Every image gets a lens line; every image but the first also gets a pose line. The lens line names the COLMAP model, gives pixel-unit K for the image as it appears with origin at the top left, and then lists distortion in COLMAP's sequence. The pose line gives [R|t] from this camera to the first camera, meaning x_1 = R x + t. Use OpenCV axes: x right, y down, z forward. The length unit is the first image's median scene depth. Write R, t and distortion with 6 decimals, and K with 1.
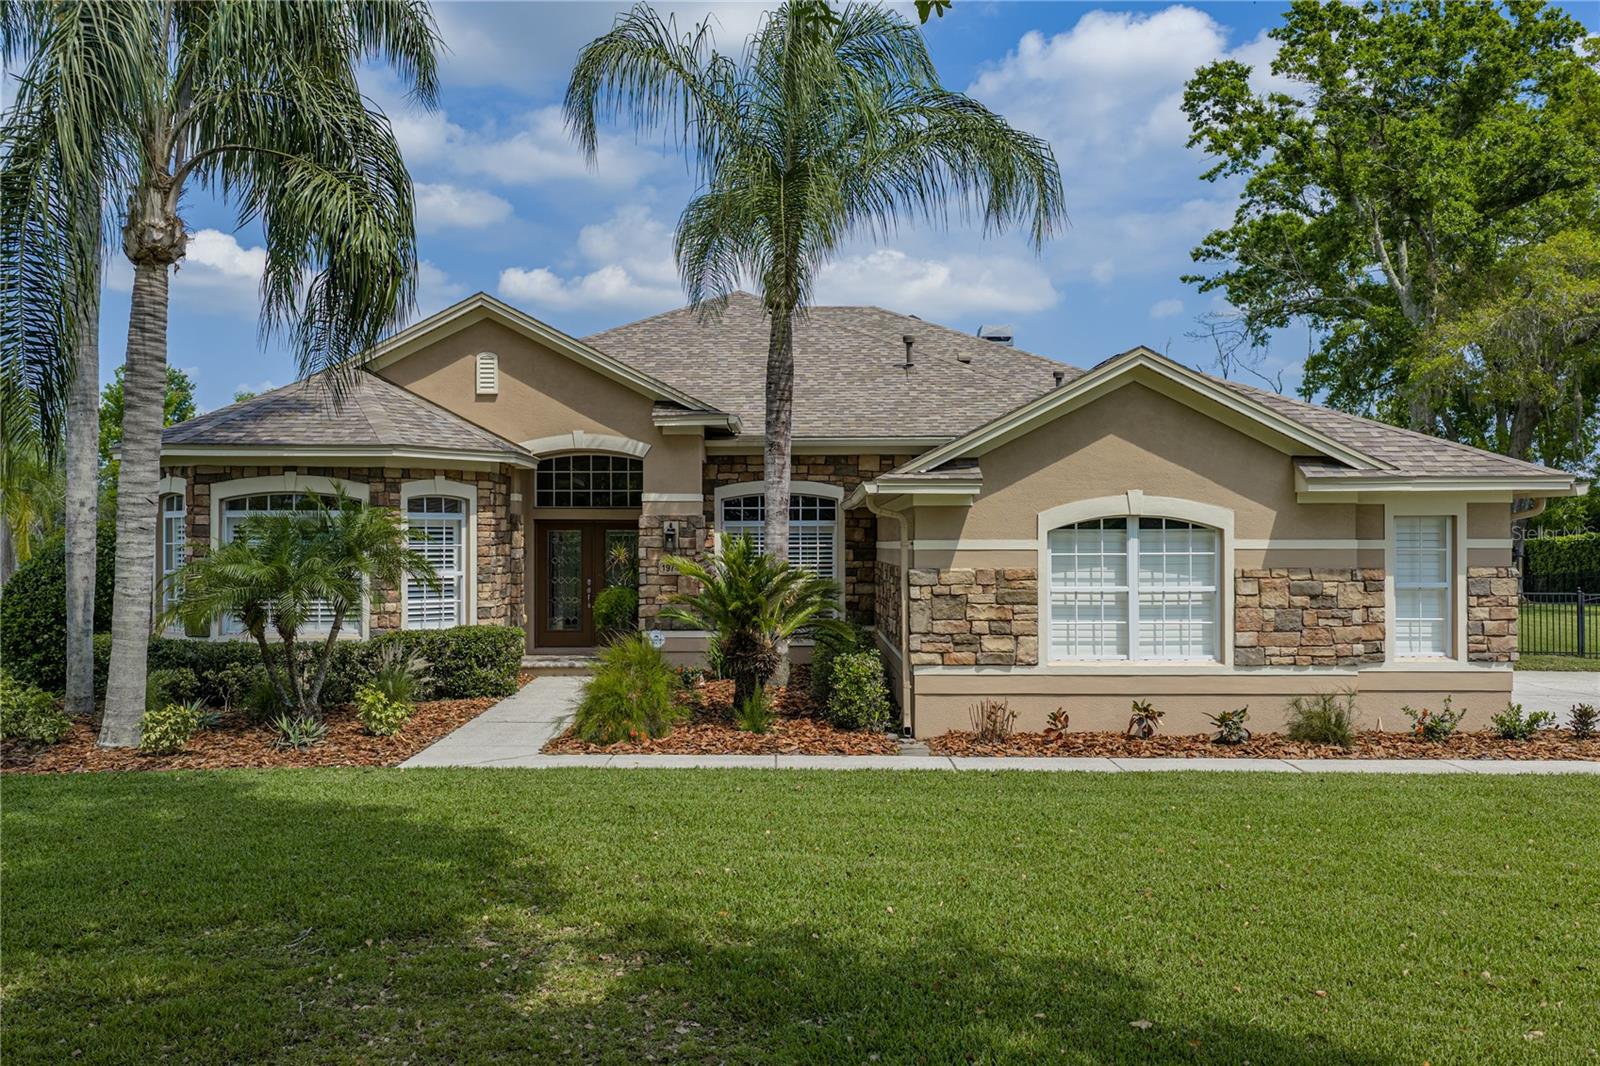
lens RADIAL K [[1383.1, 0, 805.2], [0, 1383.1, 533.0], [0, 0, 1]] dist [0.030868, -0.008376]
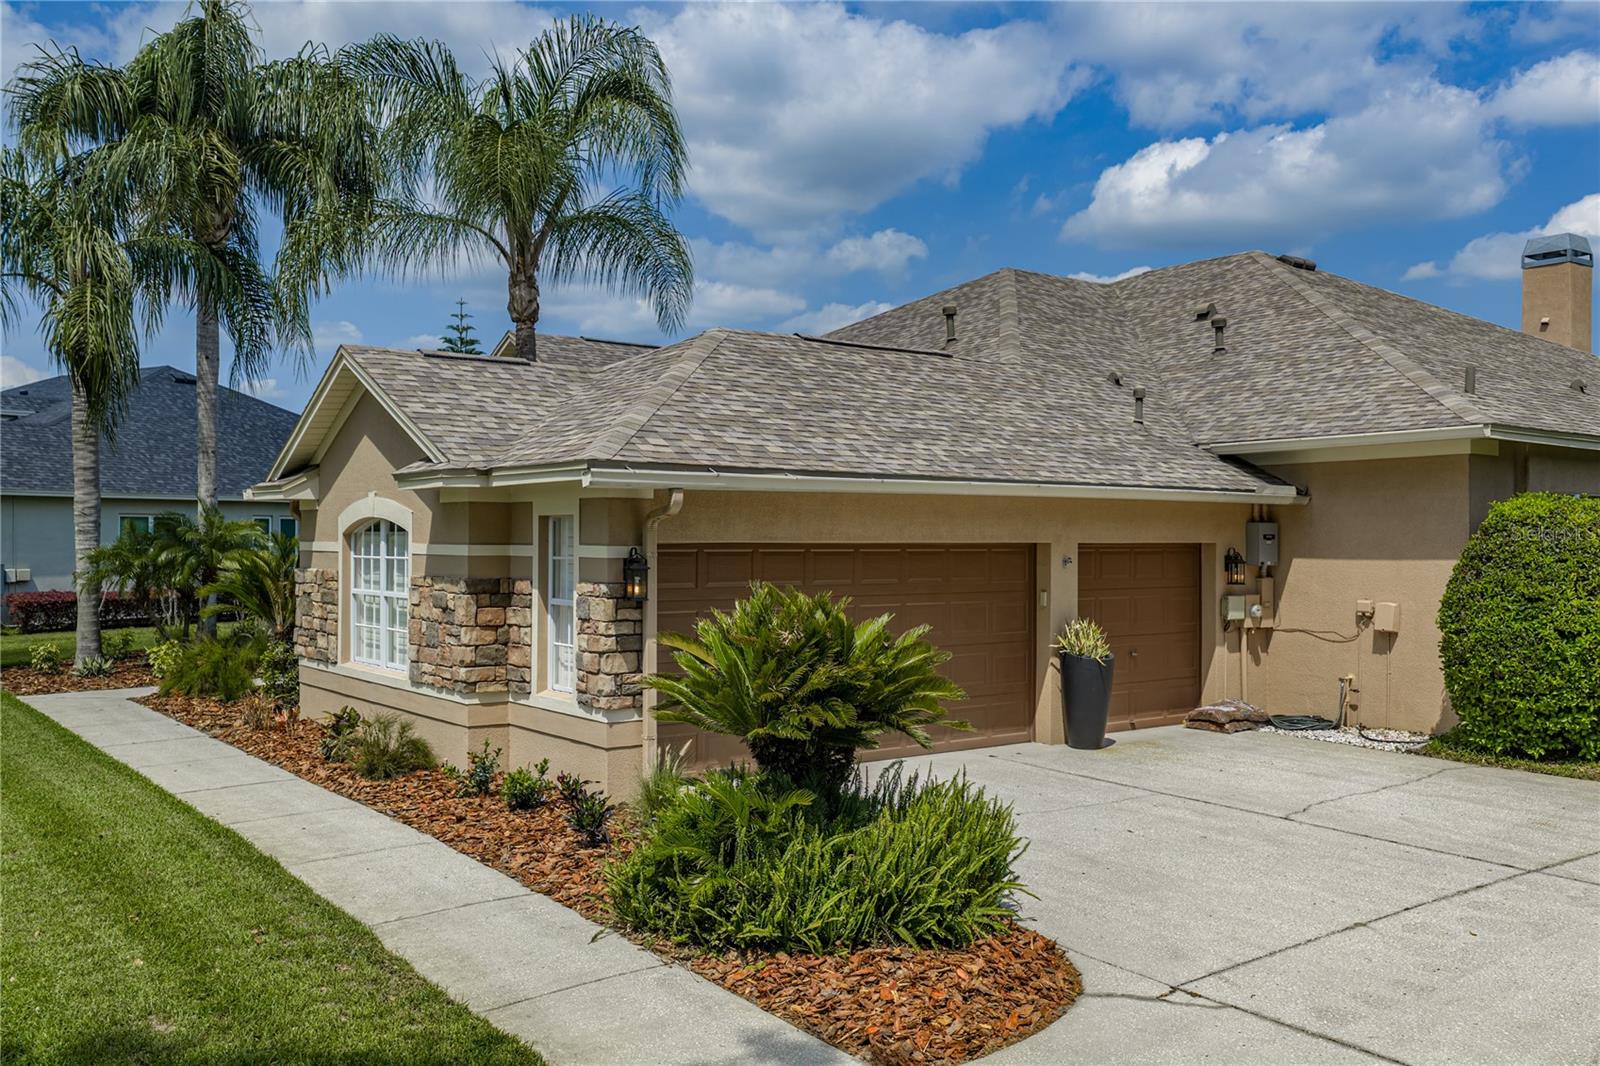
lens RADIAL K [[1383.1, 0, 803.1], [0, 1383.1, 535.7], [0, 0, 1]] dist [0.030868, -0.008376]
pose [[0.607400, 0.004718, -0.794382, 0.981426], [0.003309, 0.999959, 0.008469, -0.006063], [0.794389, -0.007773, 0.607359, 0.533459]]
